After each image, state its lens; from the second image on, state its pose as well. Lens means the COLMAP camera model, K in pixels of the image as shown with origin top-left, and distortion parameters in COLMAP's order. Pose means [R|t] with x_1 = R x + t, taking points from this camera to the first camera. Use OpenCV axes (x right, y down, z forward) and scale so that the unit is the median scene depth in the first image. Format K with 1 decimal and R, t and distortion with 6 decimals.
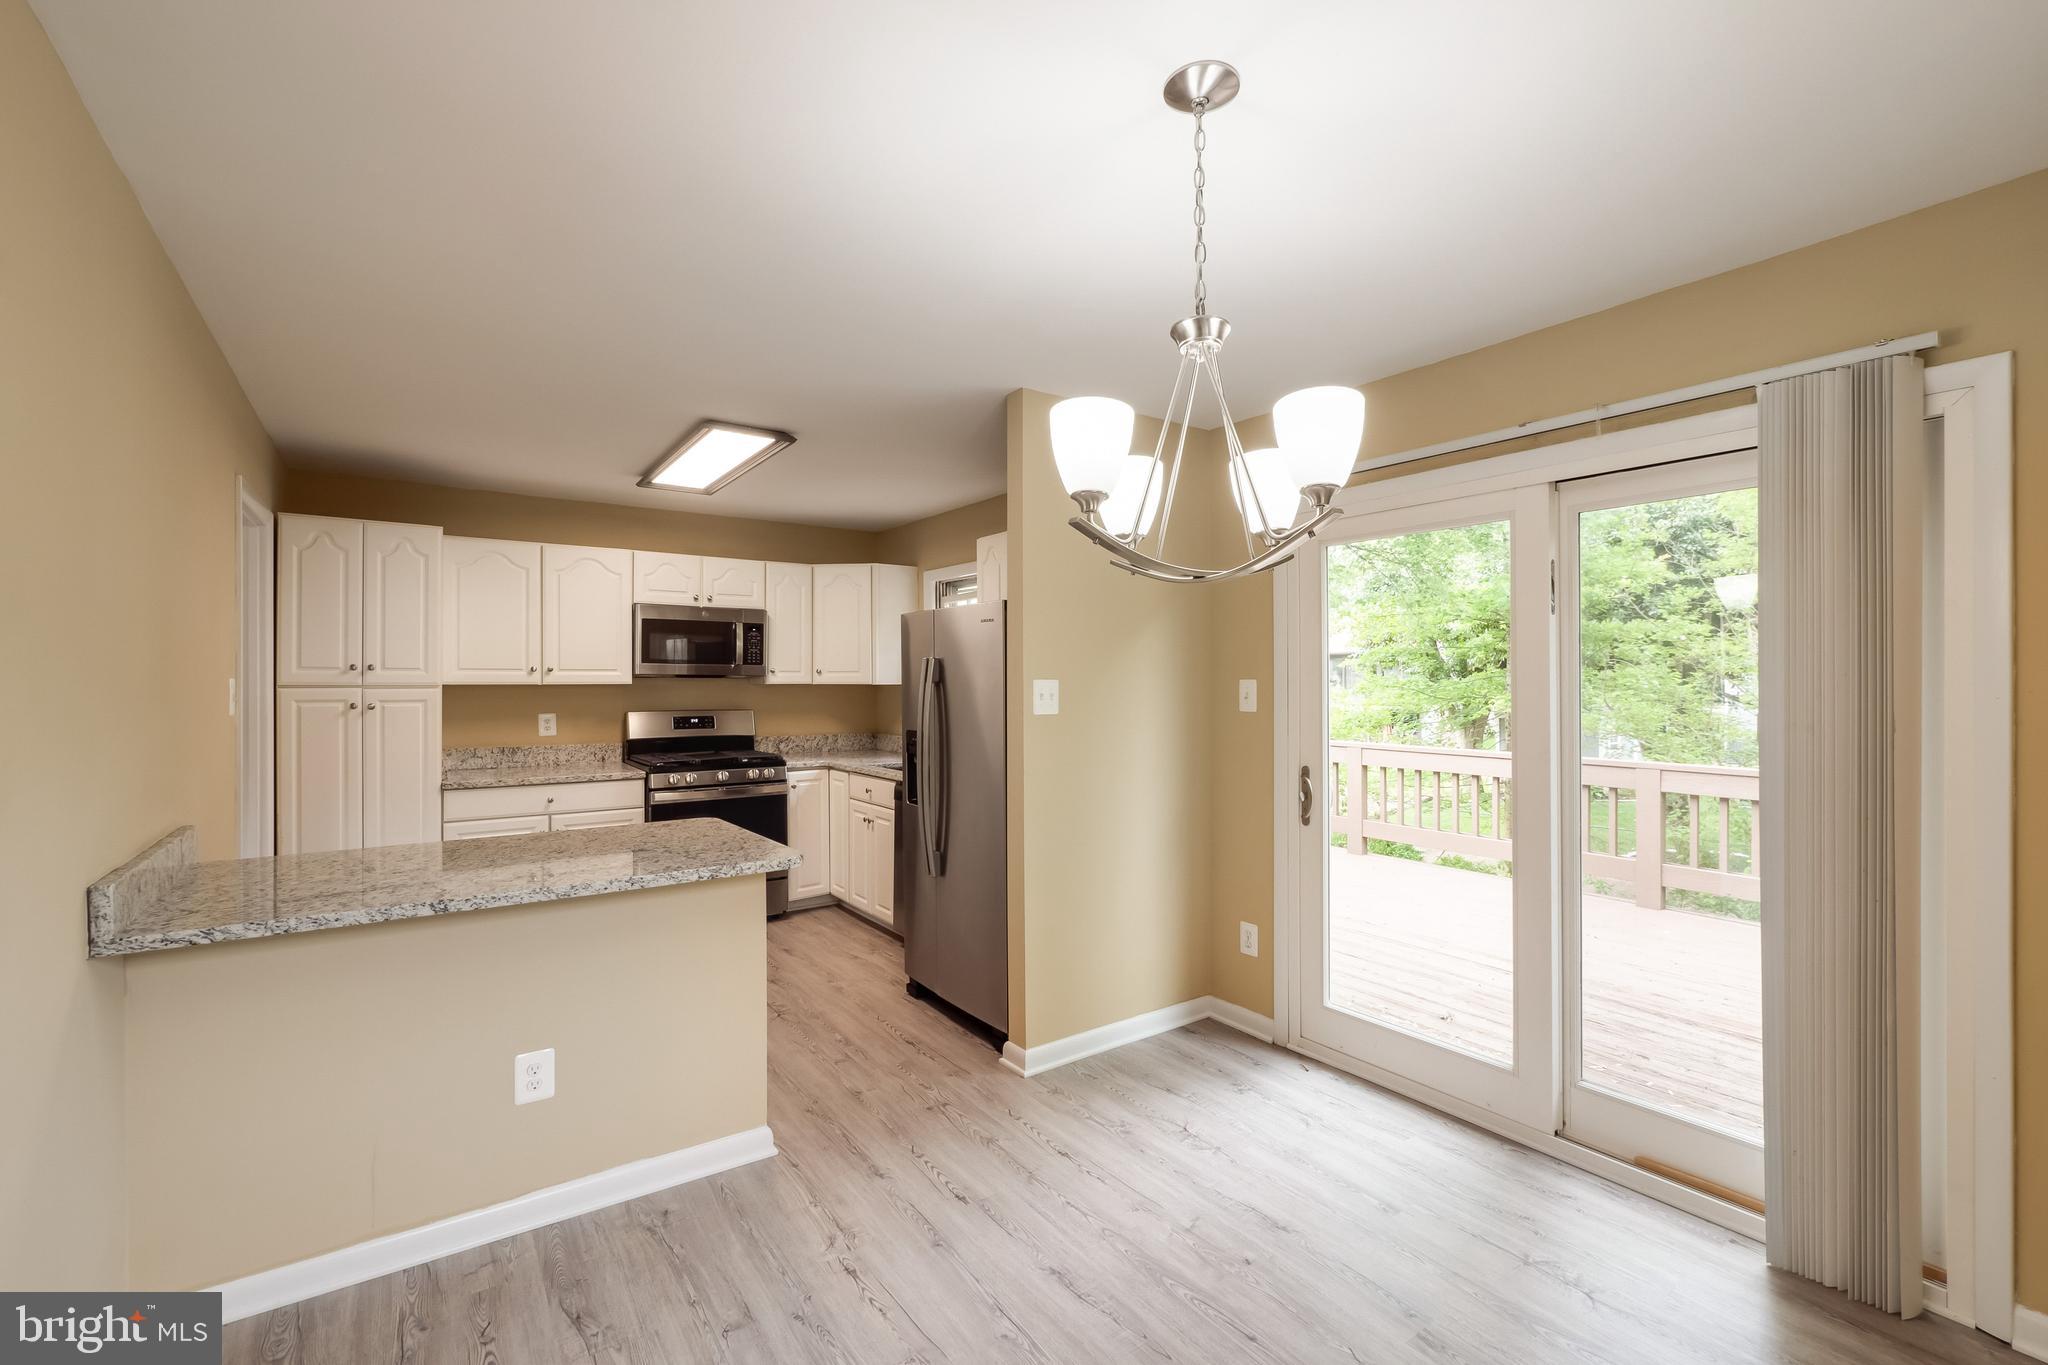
lens RADIAL K [[883.3, 0, 1028.8], [0, 883.3, 679.7], [0, 0, 1]] dist [0.004477, 0.000198]
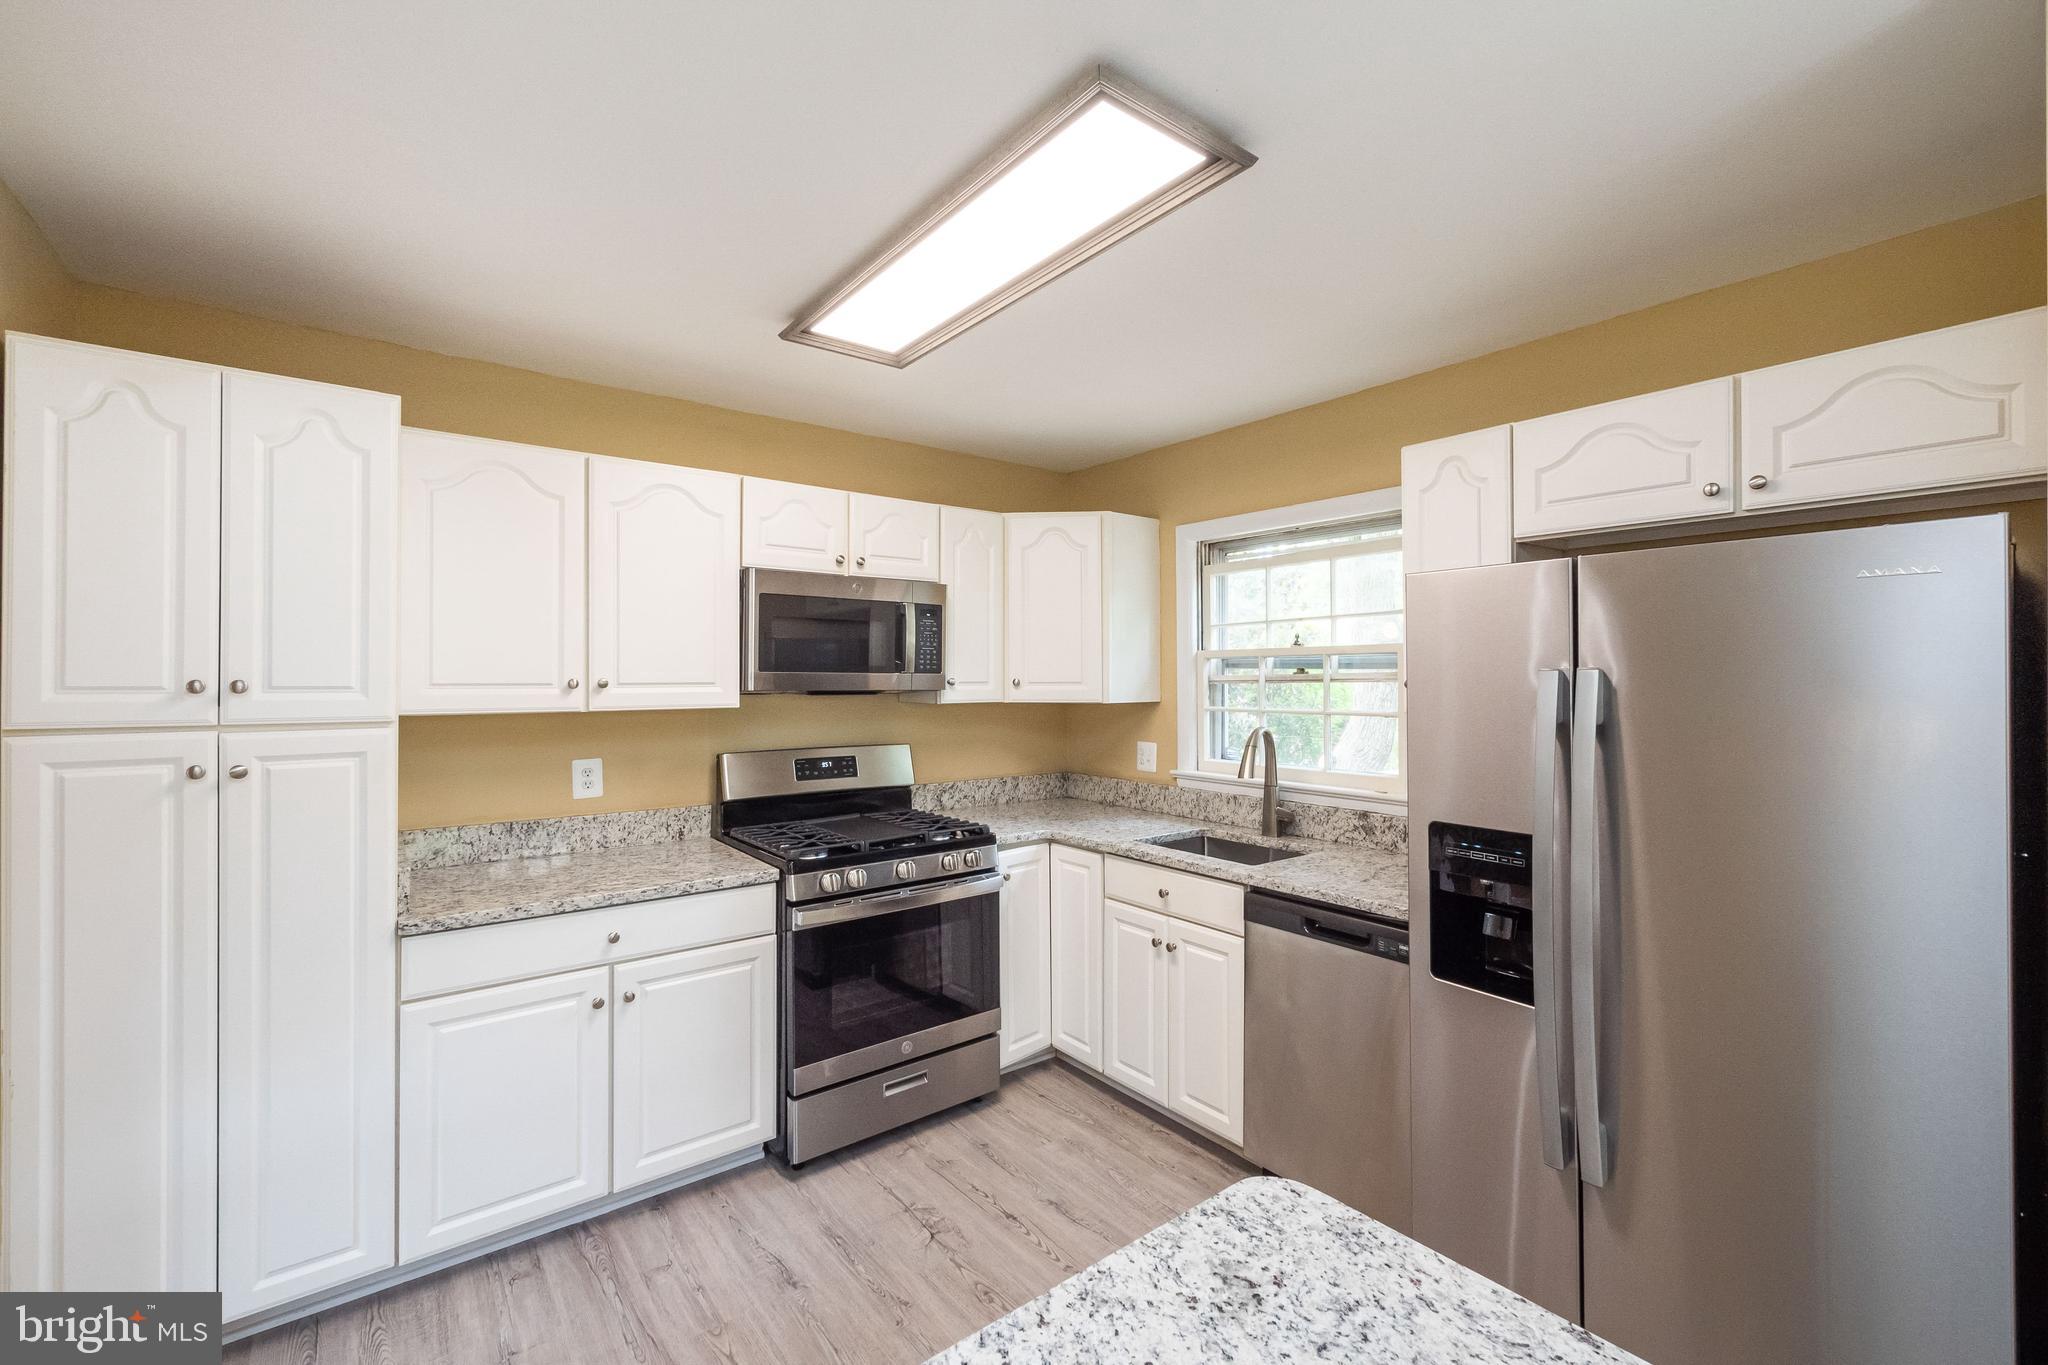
lens RADIAL K [[858.4, 0, 1026.1], [0, 858.4, 673.1], [0, 0, 1]] dist [0.006560, 0.000210]
pose [[0.998869, -0.000312, 0.047549, -0.305288], [0.000471, 0.999994, -0.003330, -0.016435], [-0.047547, 0.003349, 0.998863, 0.457151]]
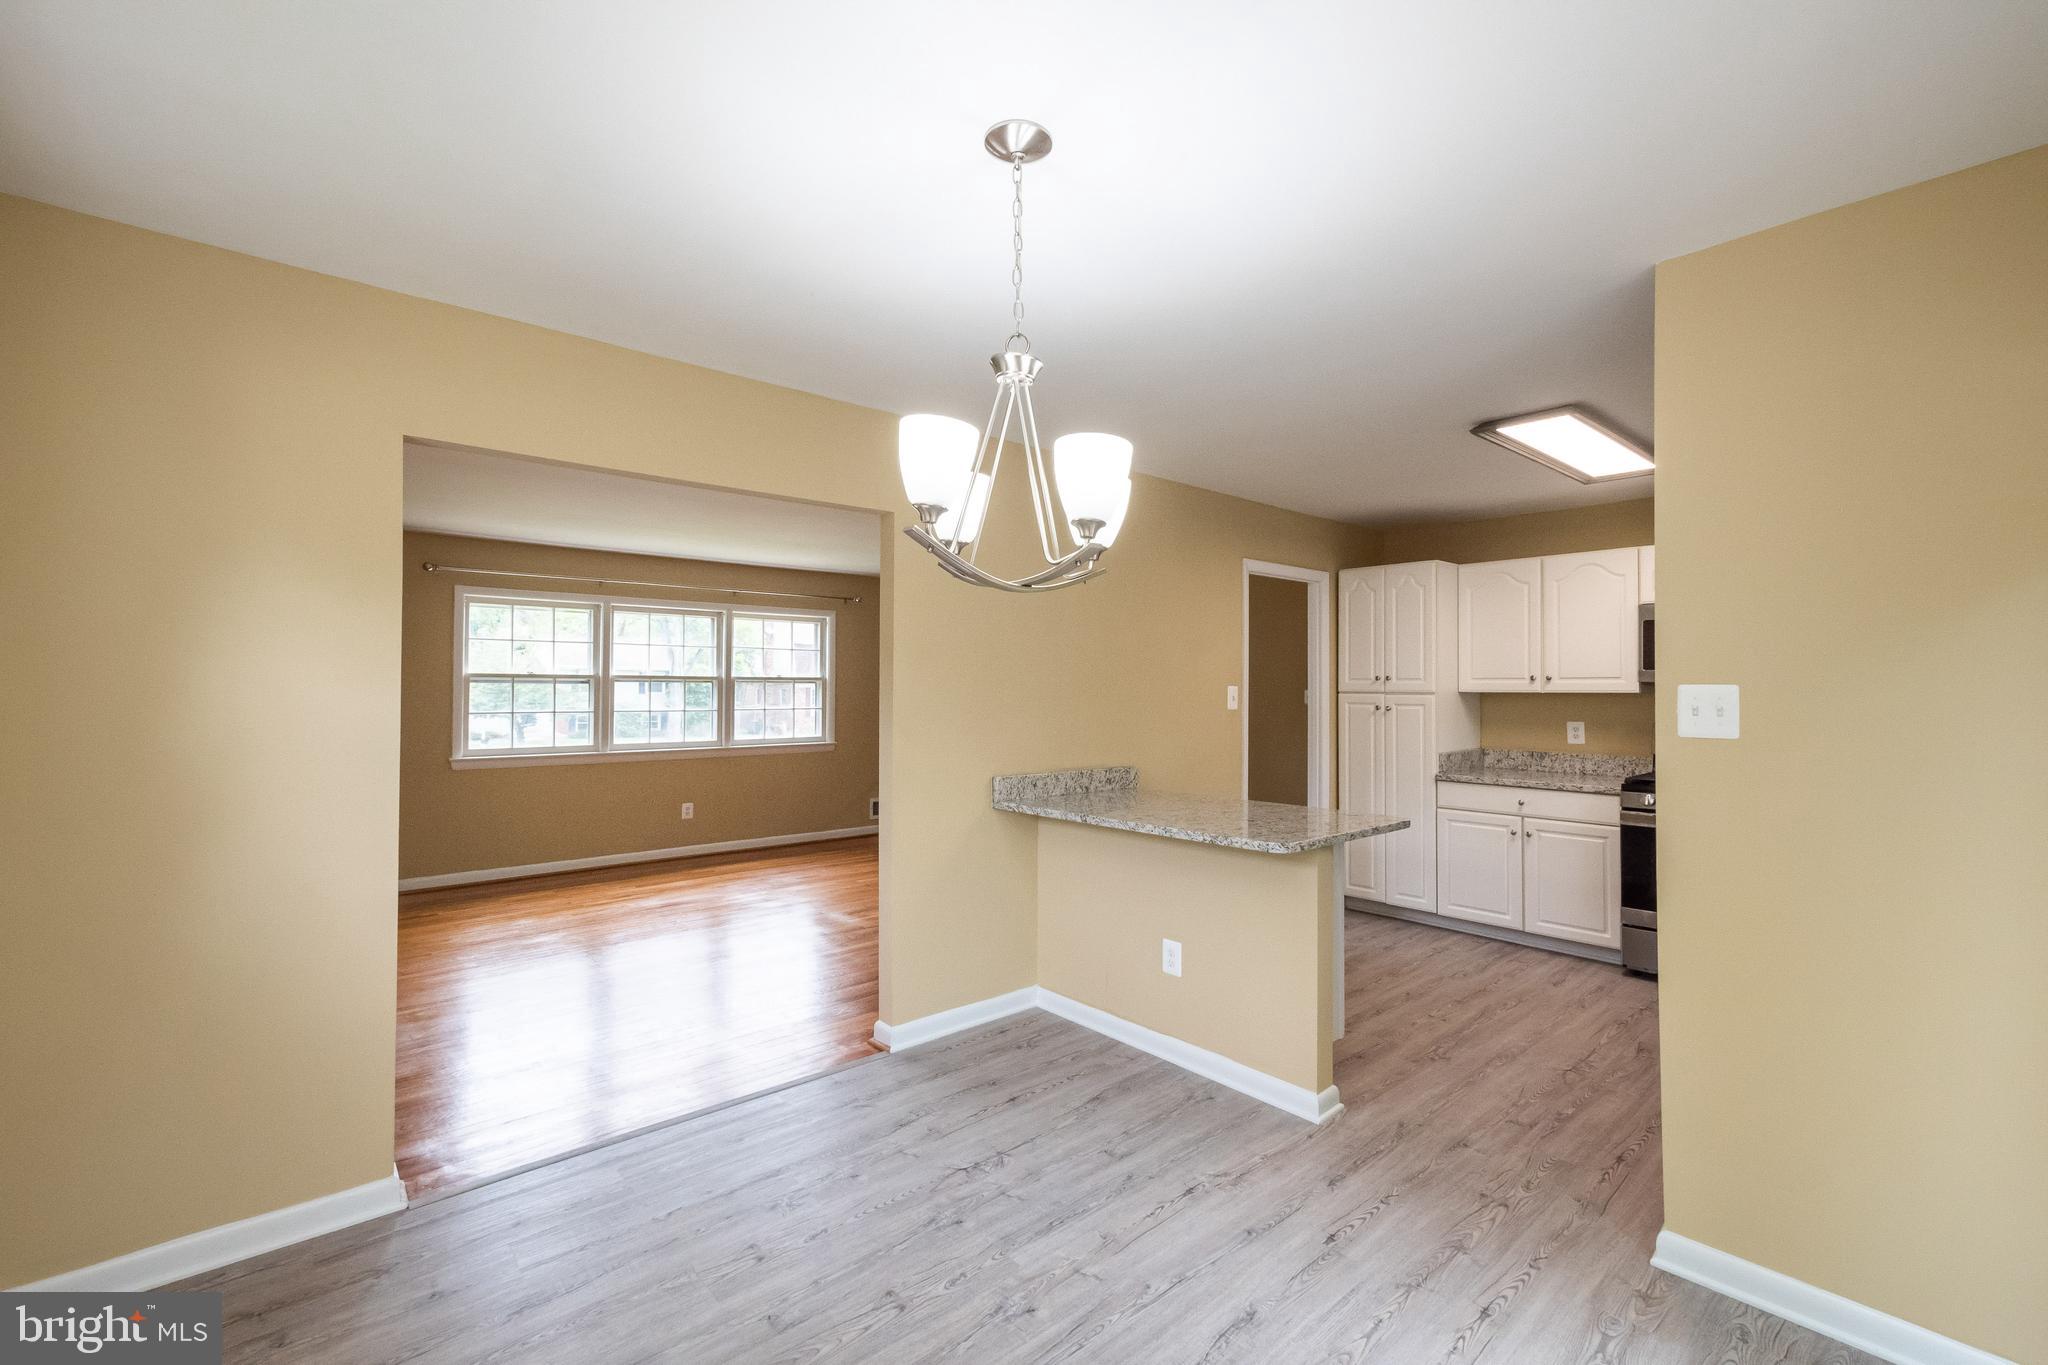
lens RADIAL K [[883.3, 0, 1028.8], [0, 883.3, 679.7], [0, 0, 1]] dist [0.004477, 0.000198]
pose [[0.104979, -0.010999, -0.994414, 0.416561], [-0.002256, 0.999934, -0.011298, 0.003476], [0.994472, 0.003430, 0.104947, 0.293193]]
